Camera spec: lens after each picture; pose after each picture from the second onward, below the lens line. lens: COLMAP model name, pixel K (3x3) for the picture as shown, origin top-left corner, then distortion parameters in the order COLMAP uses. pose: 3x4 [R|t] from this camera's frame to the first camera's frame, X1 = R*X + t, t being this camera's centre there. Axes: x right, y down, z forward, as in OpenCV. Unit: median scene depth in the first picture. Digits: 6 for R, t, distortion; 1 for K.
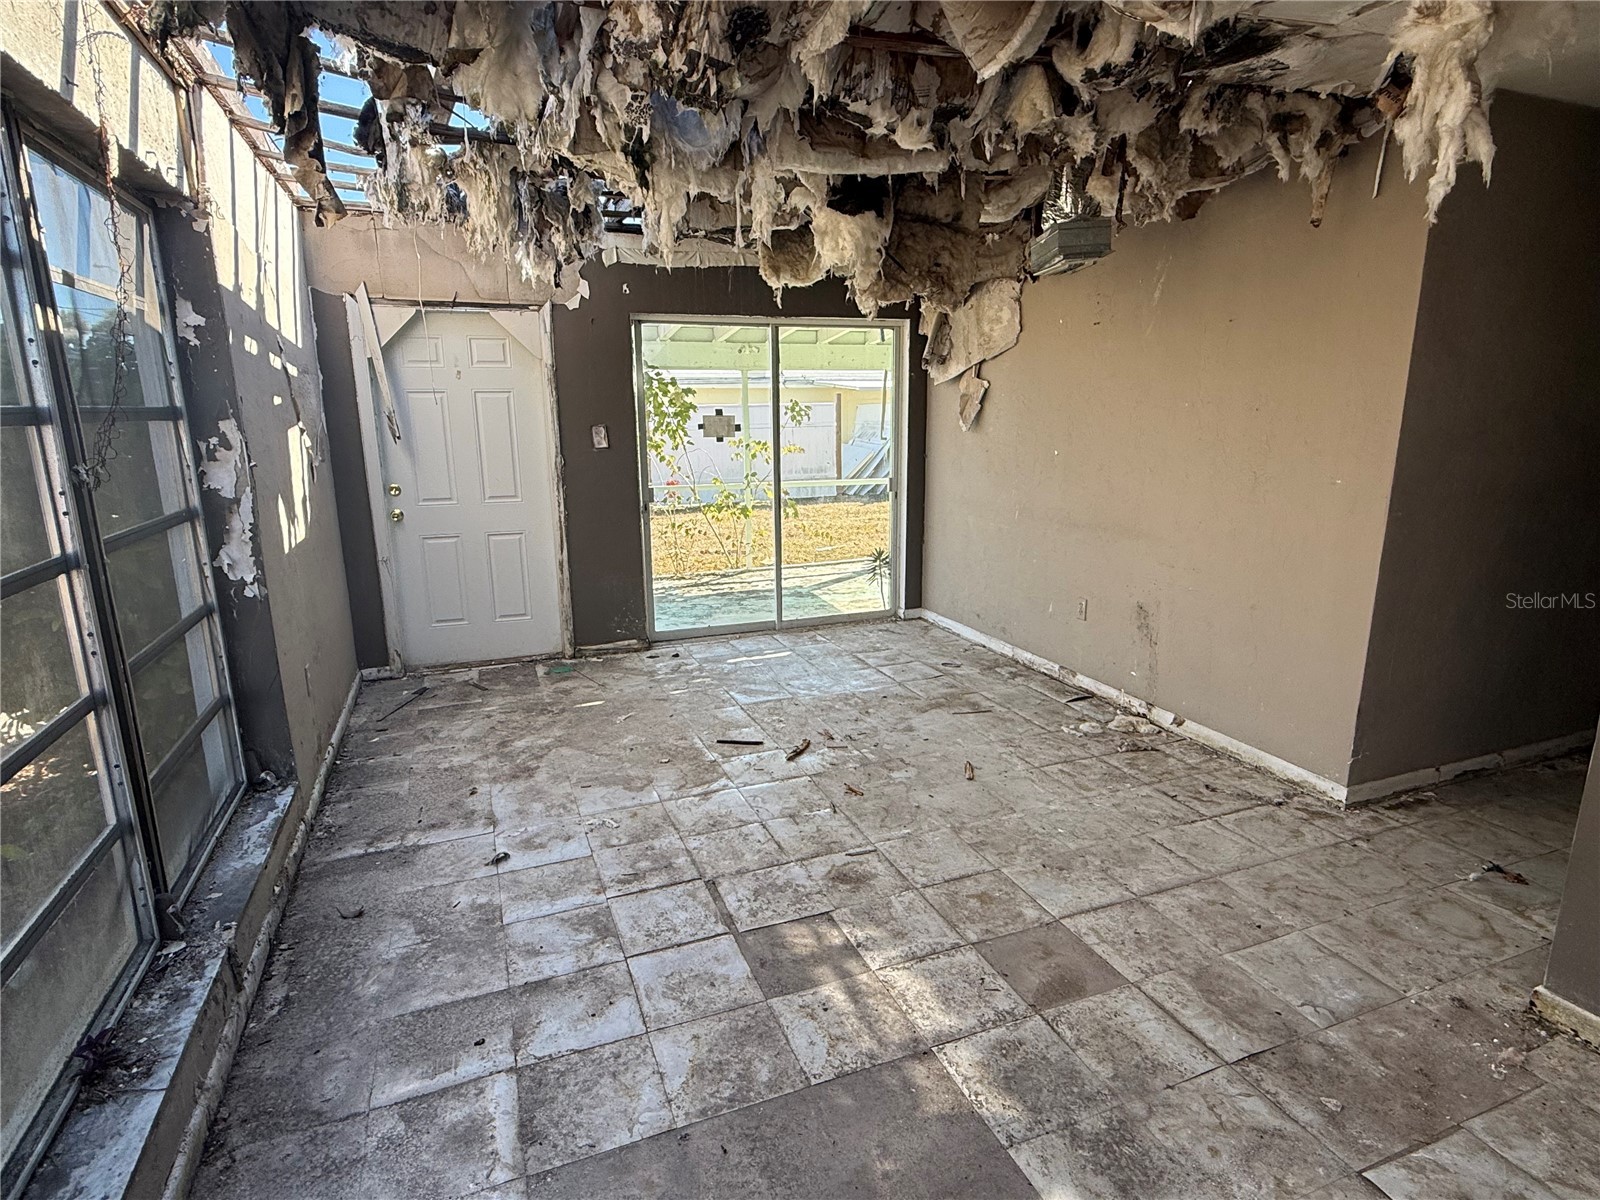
lens RADIAL K [[852.0, 0, 800.0], [0, 852.0, 600.0], [0, 0, 1]] dist [-0.000955, 0.000227]
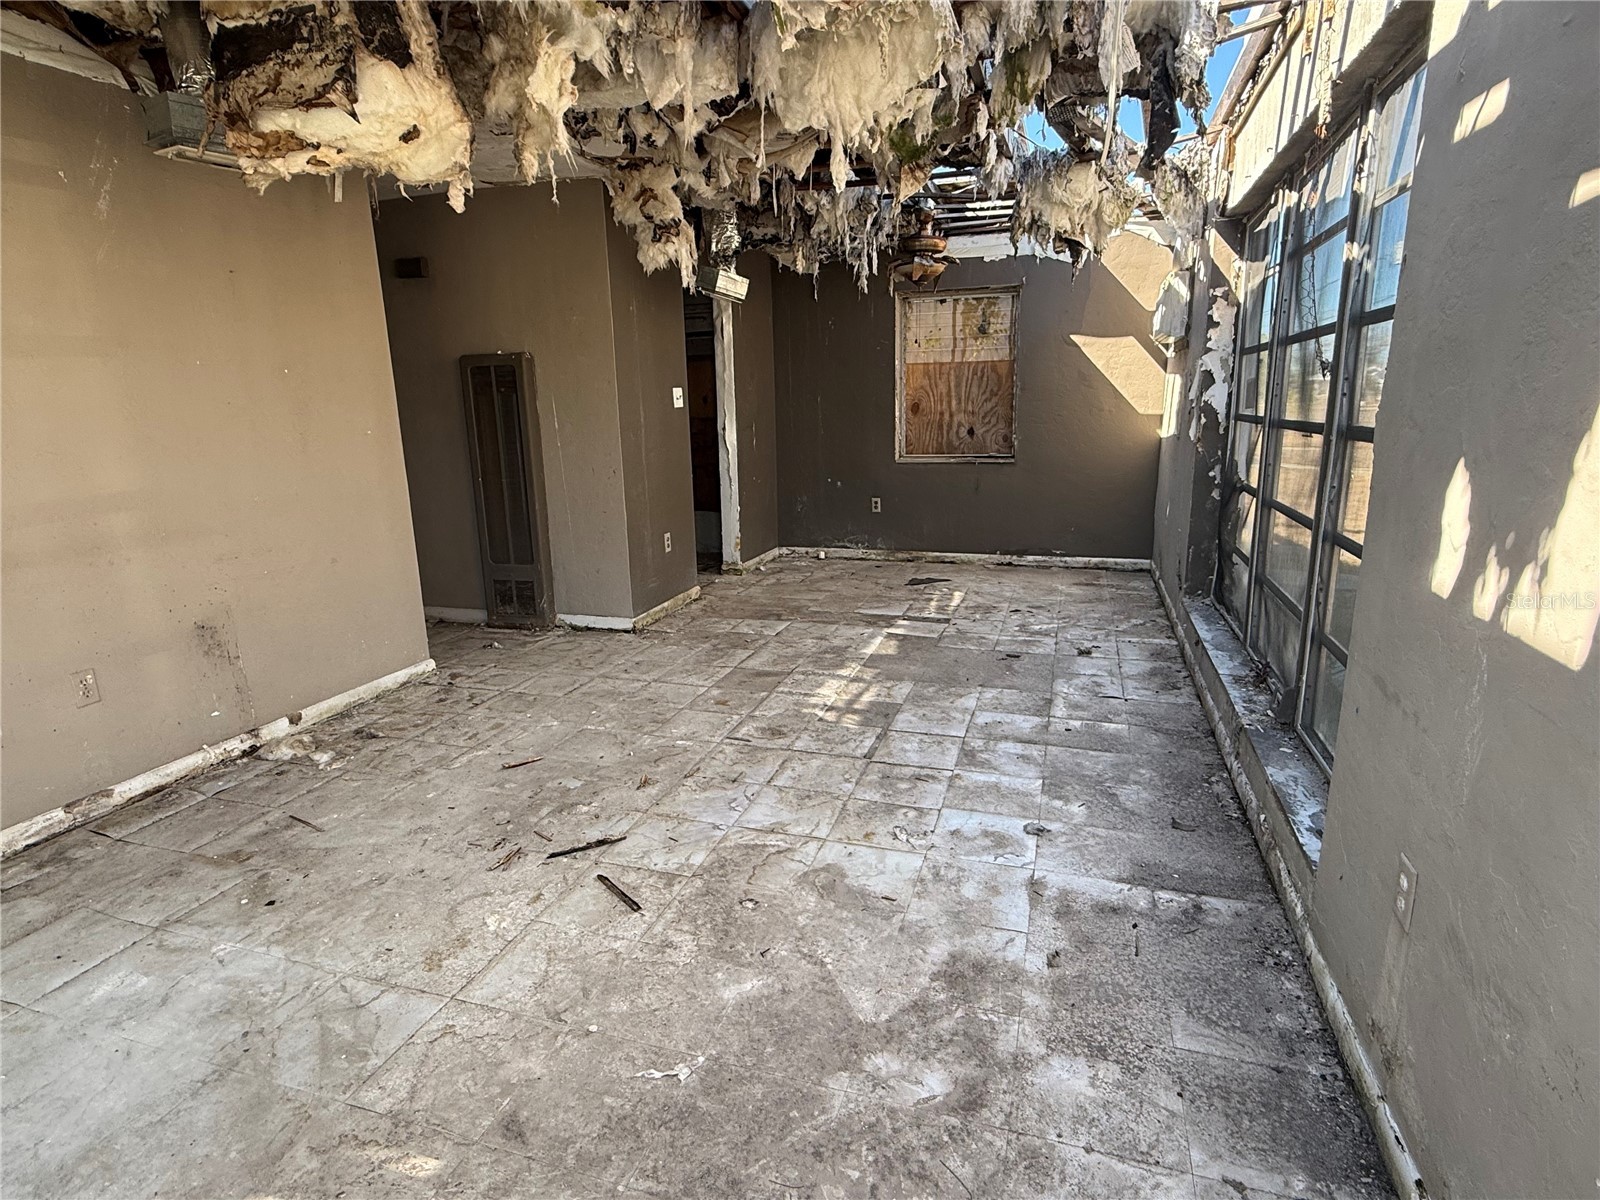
lens RADIAL K [[852.0, 0, 800.0], [0, 852.0, 600.0], [0, 0, 1]] dist [-0.000955, 0.000227]
pose [[-0.772363, -0.118614, 0.624008, -0.525523], [0.168752, 0.908785, 0.381617, -0.230113], [-0.612354, 0.400050, -0.681896, 1.264168]]
